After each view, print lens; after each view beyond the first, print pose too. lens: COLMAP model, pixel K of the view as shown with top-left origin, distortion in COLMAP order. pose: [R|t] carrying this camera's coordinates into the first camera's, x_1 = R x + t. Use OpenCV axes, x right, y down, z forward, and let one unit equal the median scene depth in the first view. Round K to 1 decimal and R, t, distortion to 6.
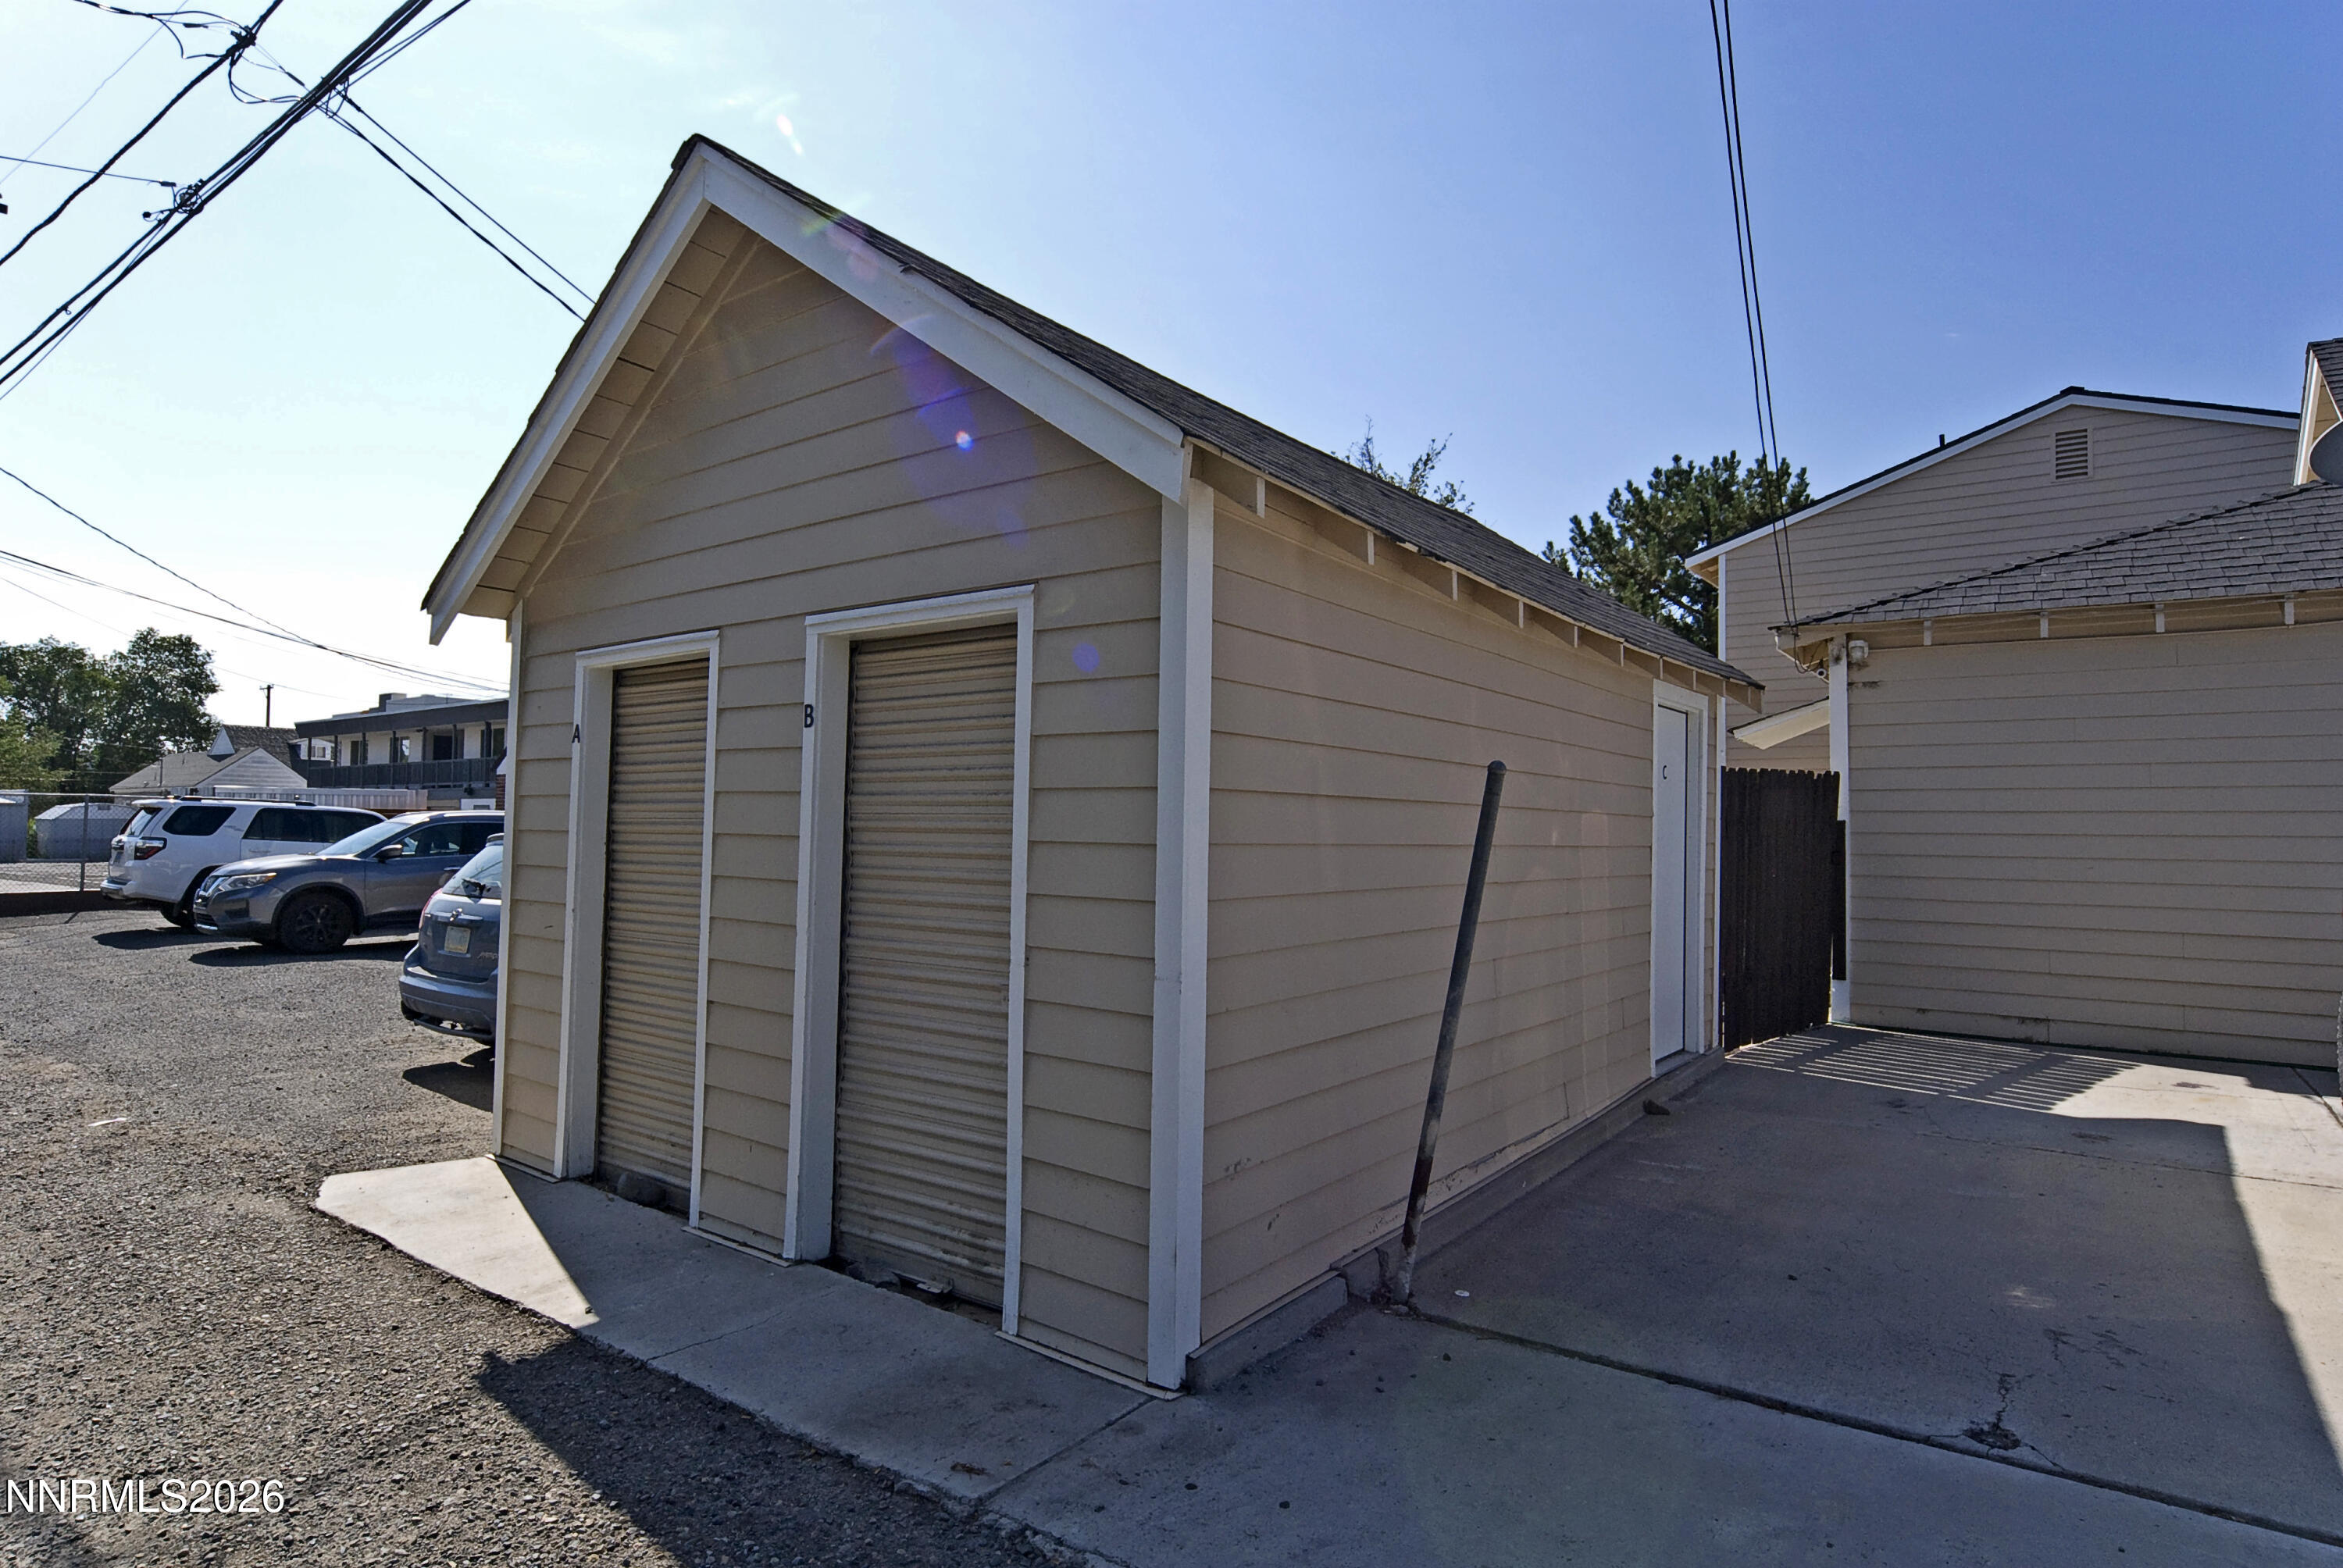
lens RADIAL K [[1246.1, 0, 1171.5], [0, 1246.1, 784.0], [0, 0, 1]] dist [-0.012879, -0.002116]
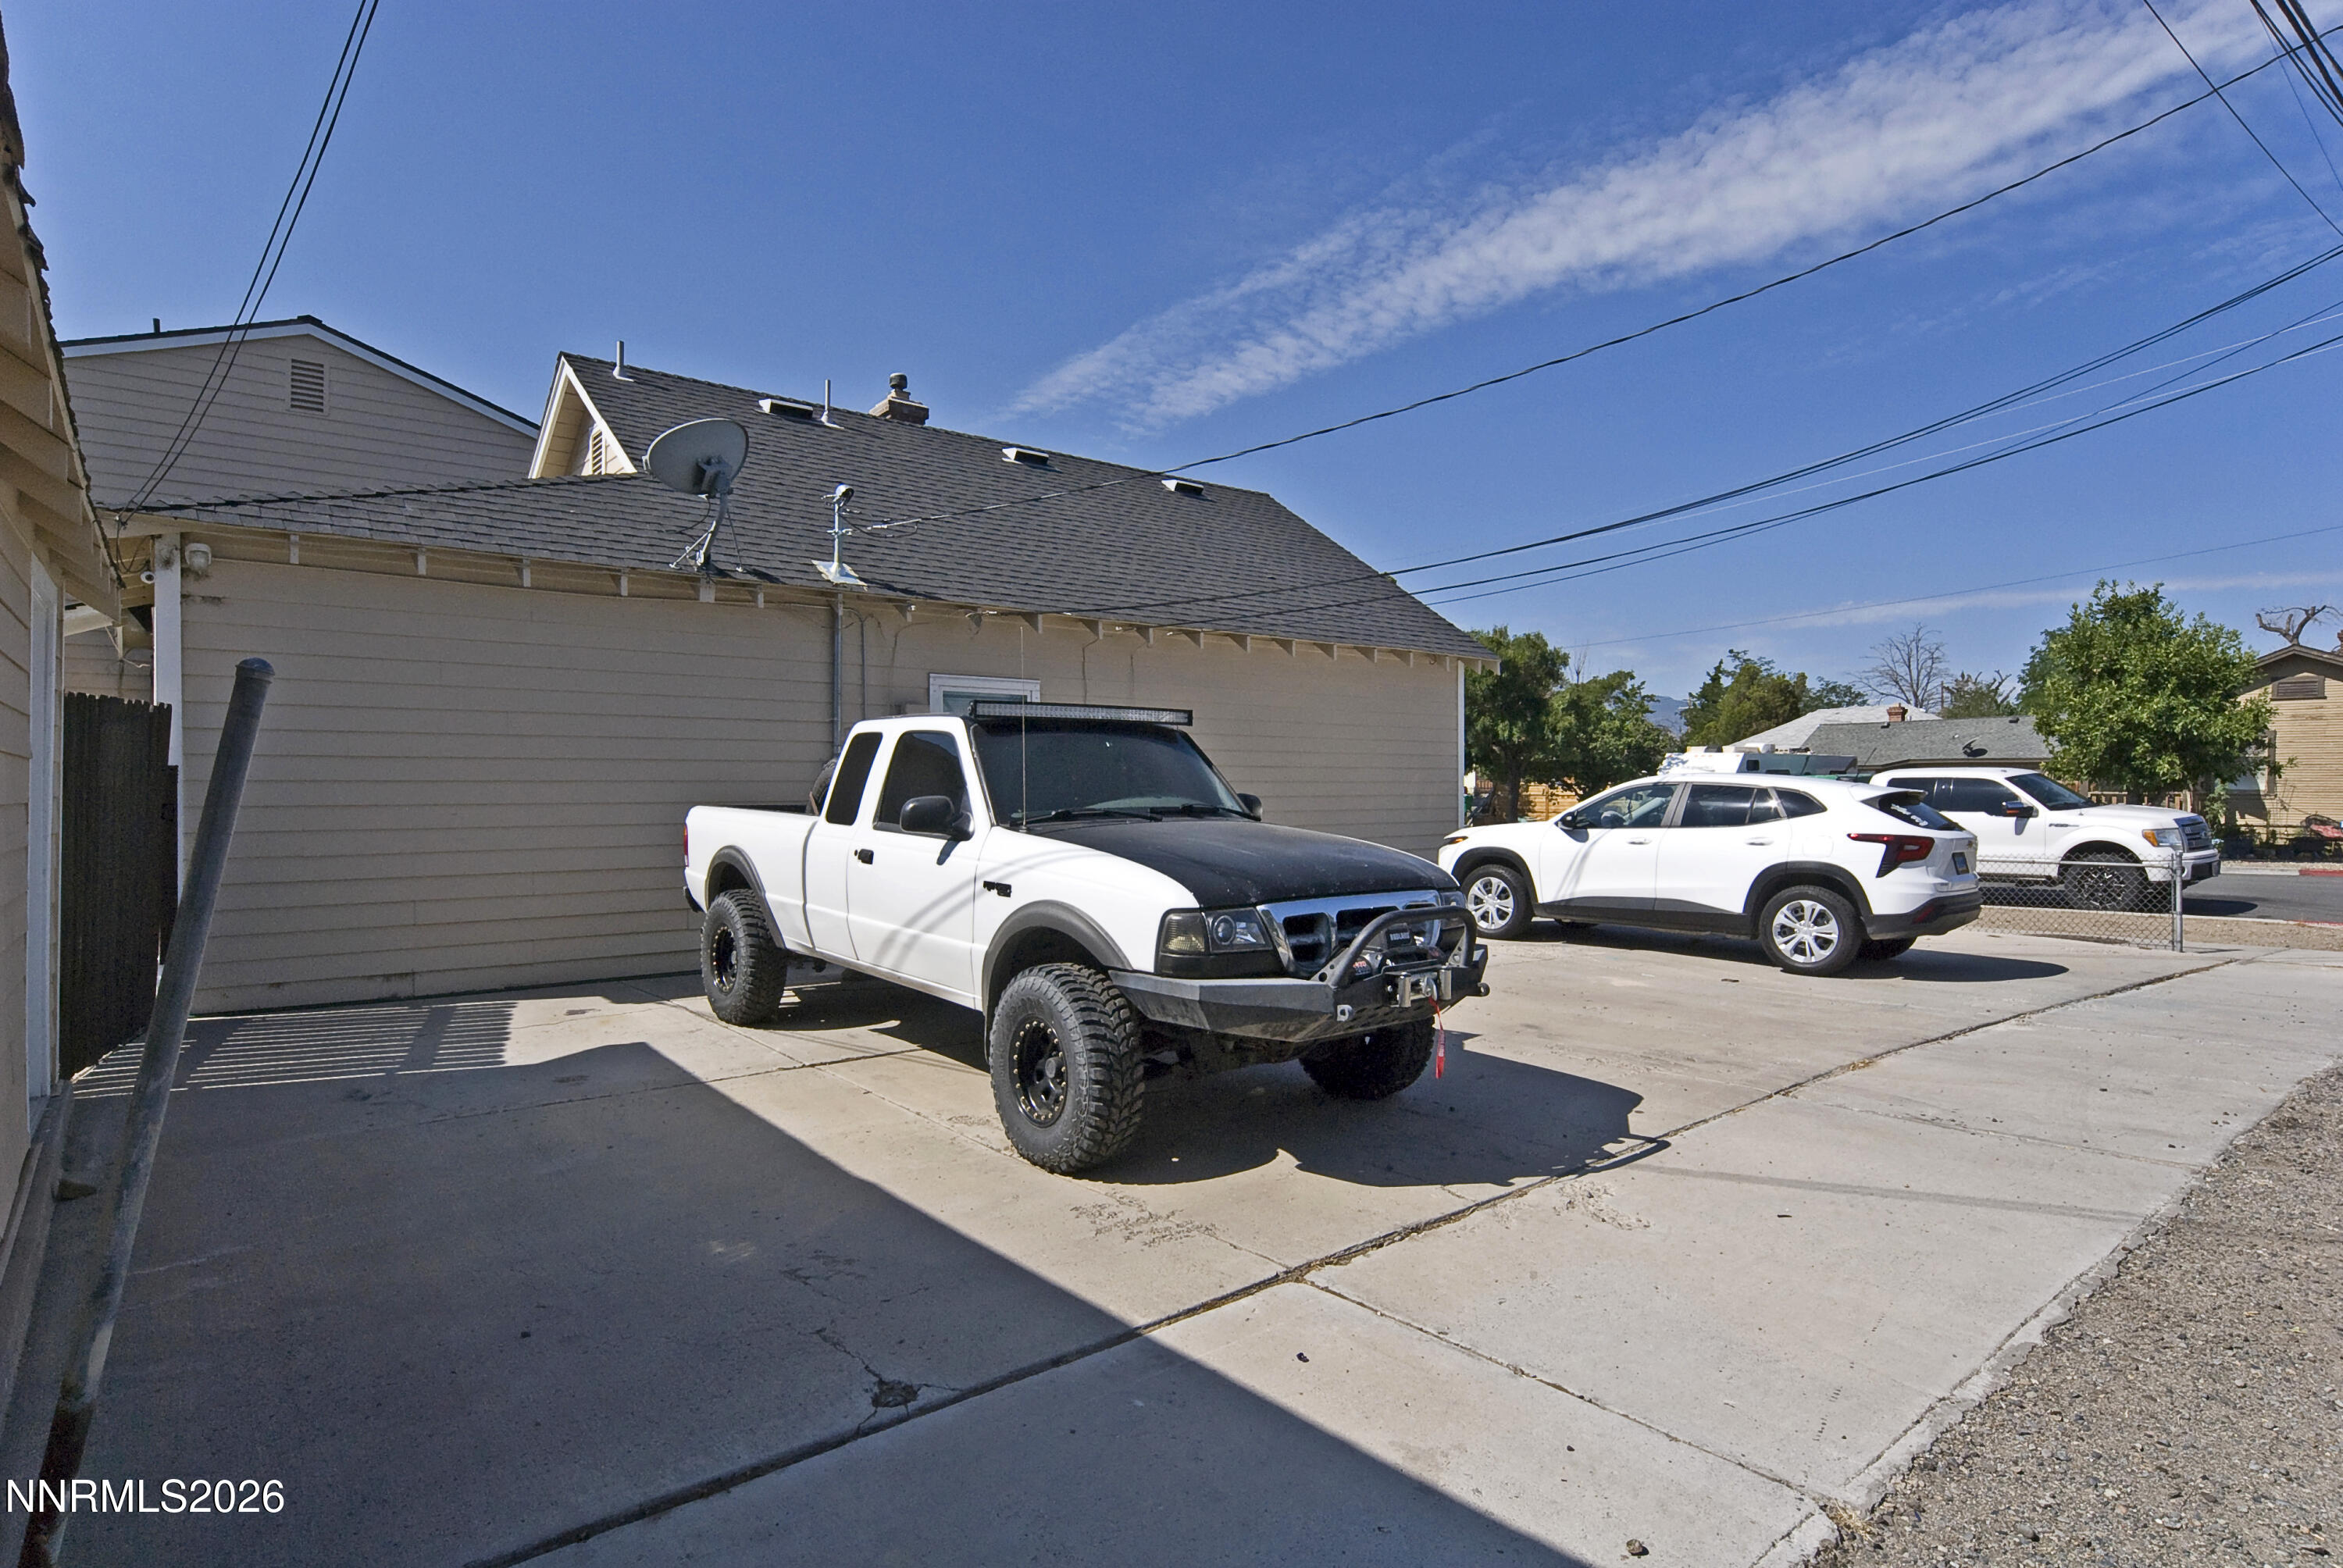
lens RADIAL K [[1246.1, 0, 1171.5], [0, 1246.1, 784.0], [0, 0, 1]] dist [-0.012879, -0.002116]
pose [[0.247032, -0.011024, 0.968944, -0.081460], [-0.030819, 0.999340, 0.019228, 0.006828], [-0.968517, -0.034612, 0.246530, 0.199104]]
